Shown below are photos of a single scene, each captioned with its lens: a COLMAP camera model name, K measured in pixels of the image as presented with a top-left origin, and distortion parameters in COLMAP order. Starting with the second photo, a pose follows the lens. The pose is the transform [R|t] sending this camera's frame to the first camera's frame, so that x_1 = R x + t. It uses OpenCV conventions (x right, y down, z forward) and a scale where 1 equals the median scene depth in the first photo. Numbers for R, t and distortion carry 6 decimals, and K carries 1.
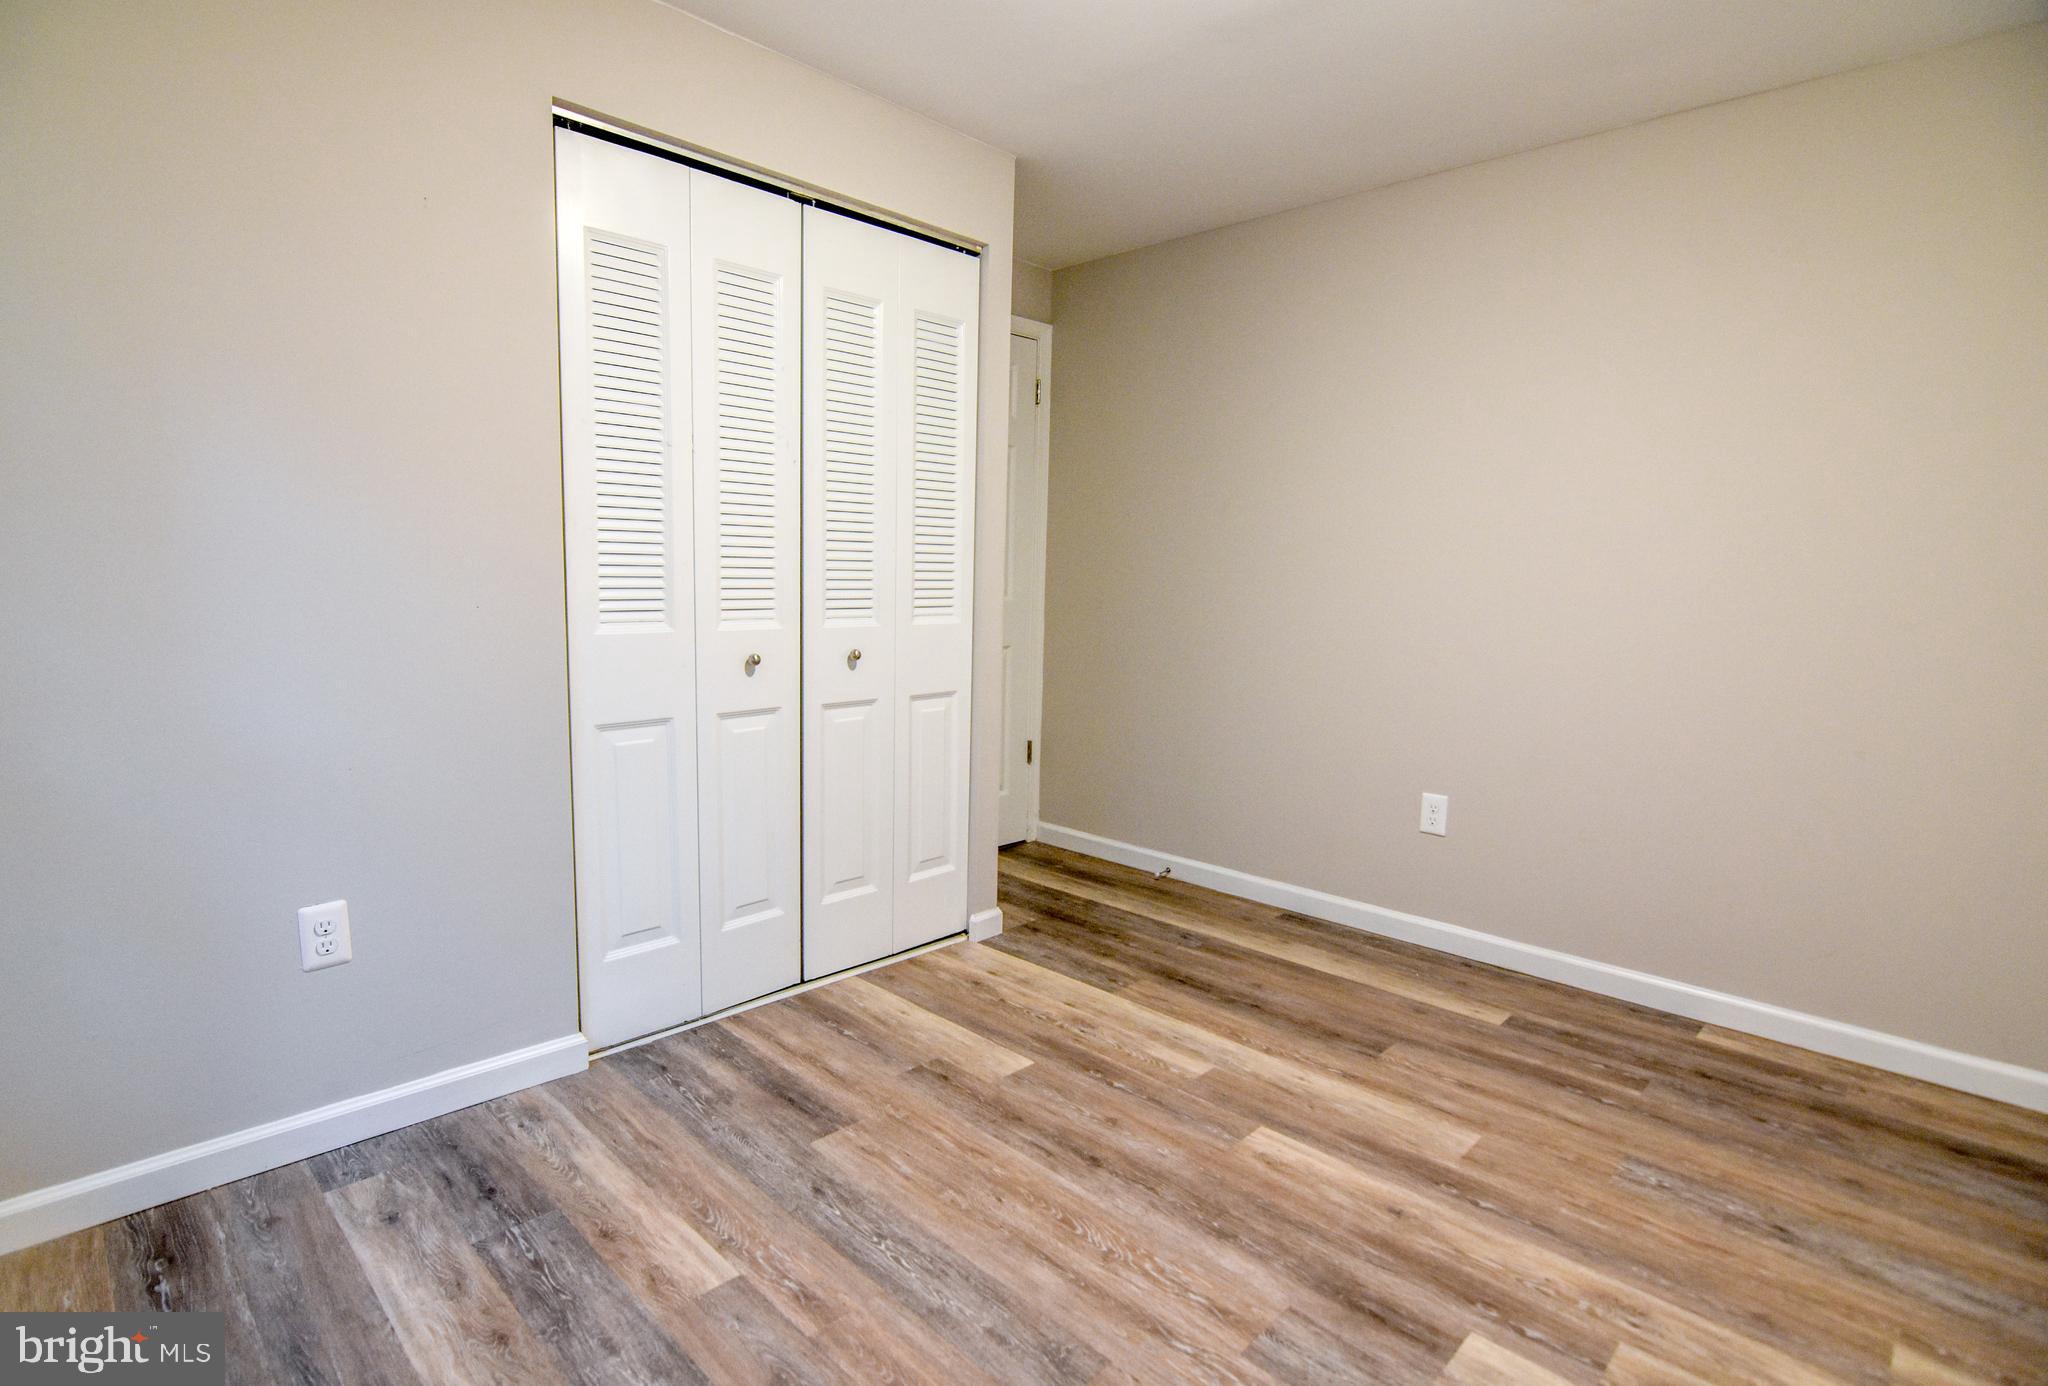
lens RADIAL K [[982.7, 0, 1023.5], [0, 982.7, 692.5], [0, 0, 1]] dist [-0.003840, -0.001010]
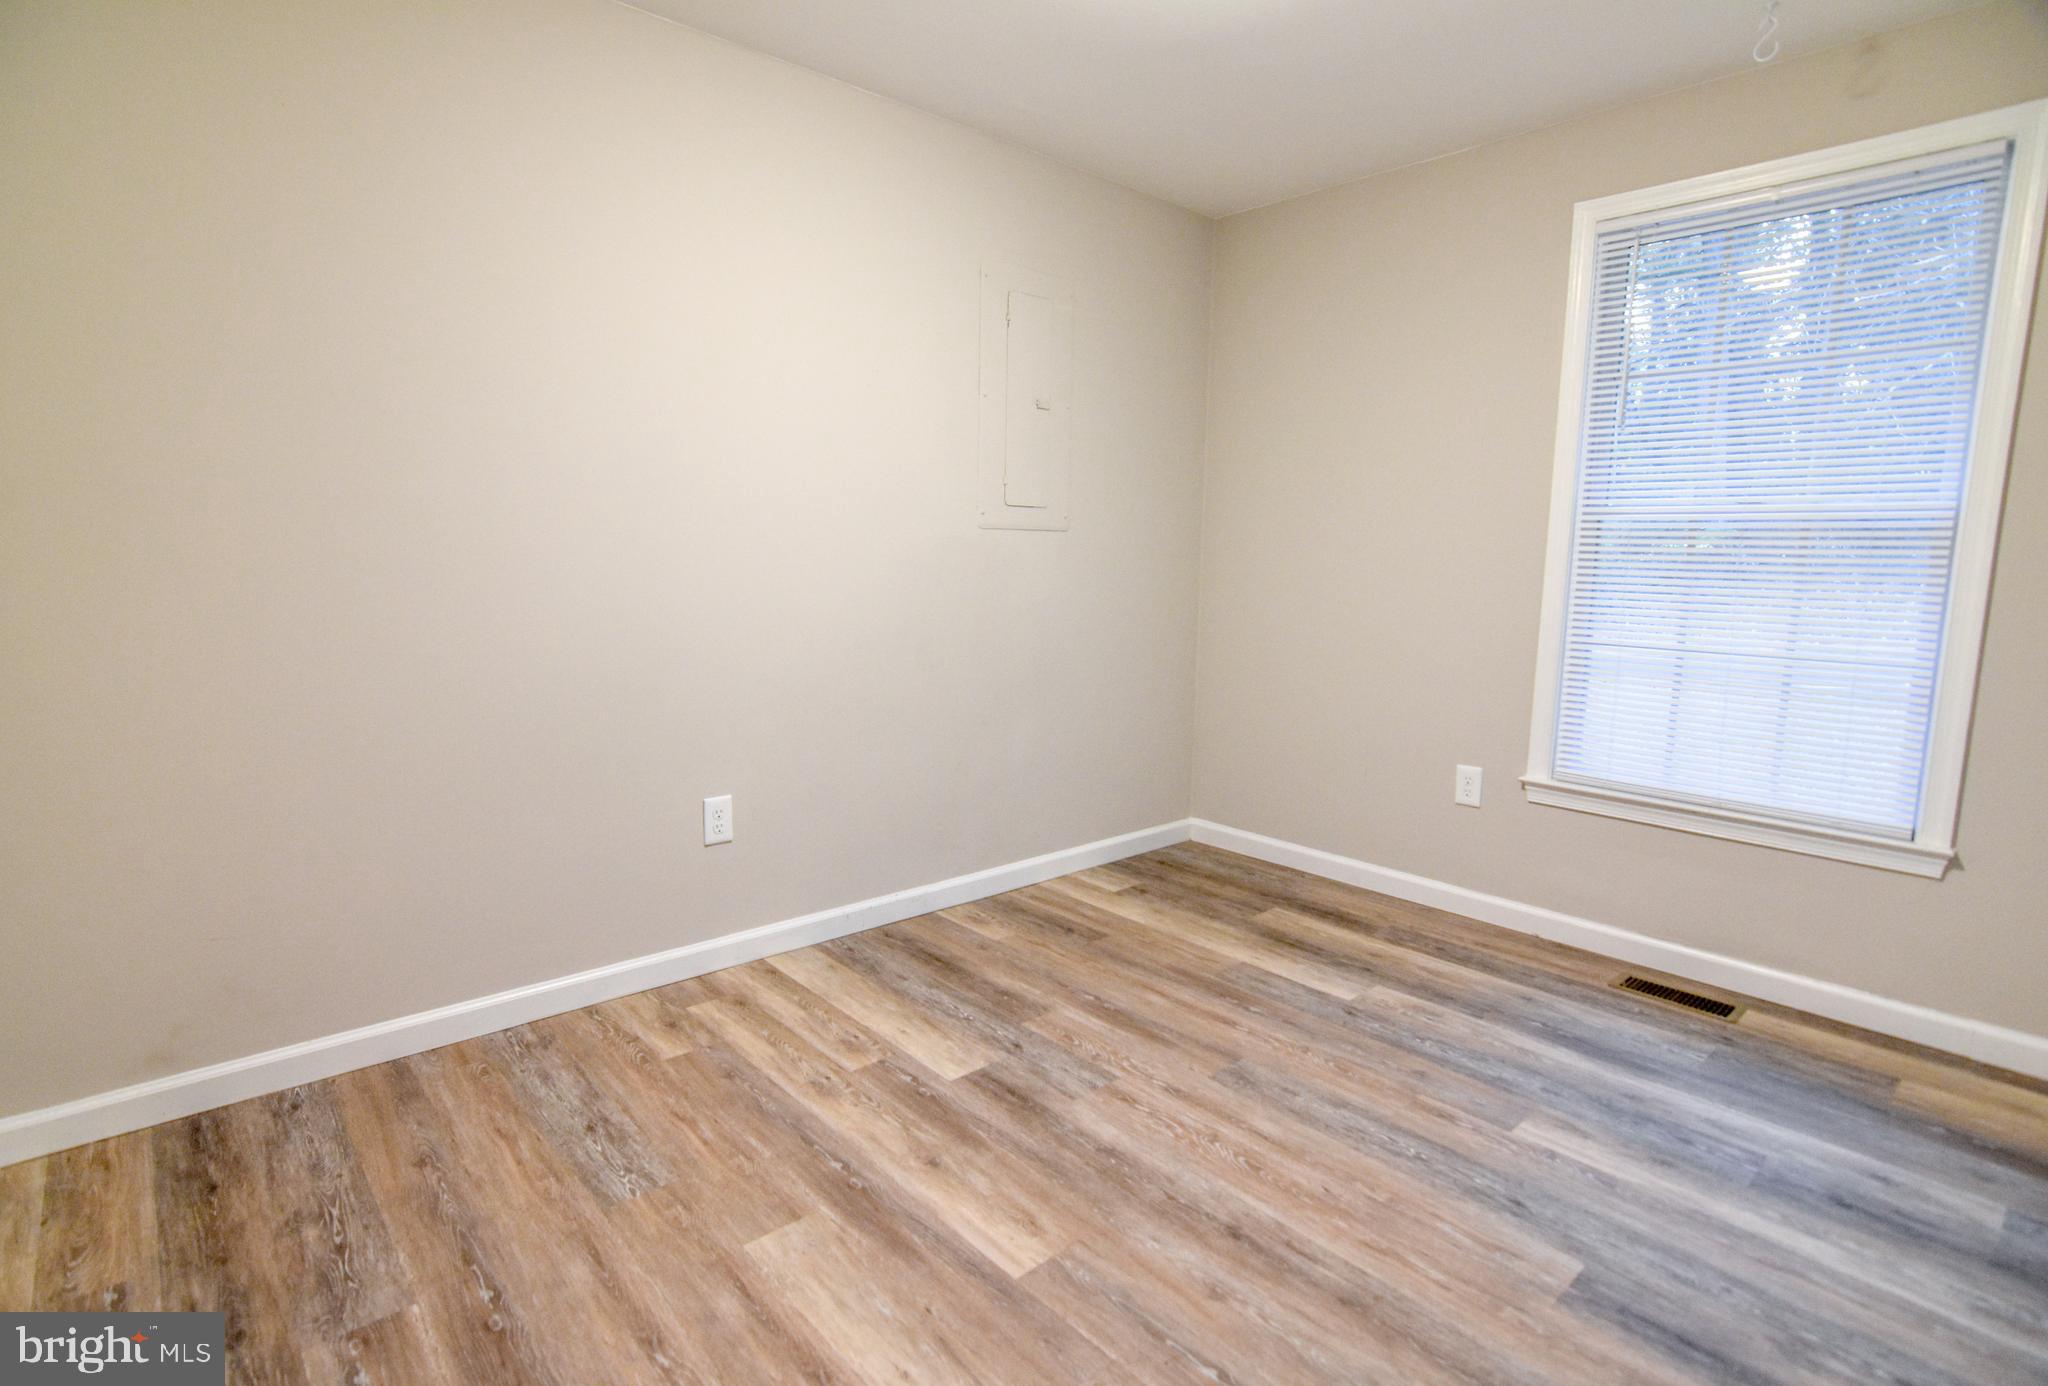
lens RADIAL K [[982.7, 0, 1026.1], [0, 982.7, 692.4], [0, 0, 1]] dist [-0.003840, -0.001010]
pose [[-0.996536, -0.054387, 0.062911, 0.243930], [-0.035514, 0.962371, 0.269410, -0.224891], [-0.075196, 0.266242, -0.960969, 1.846781]]
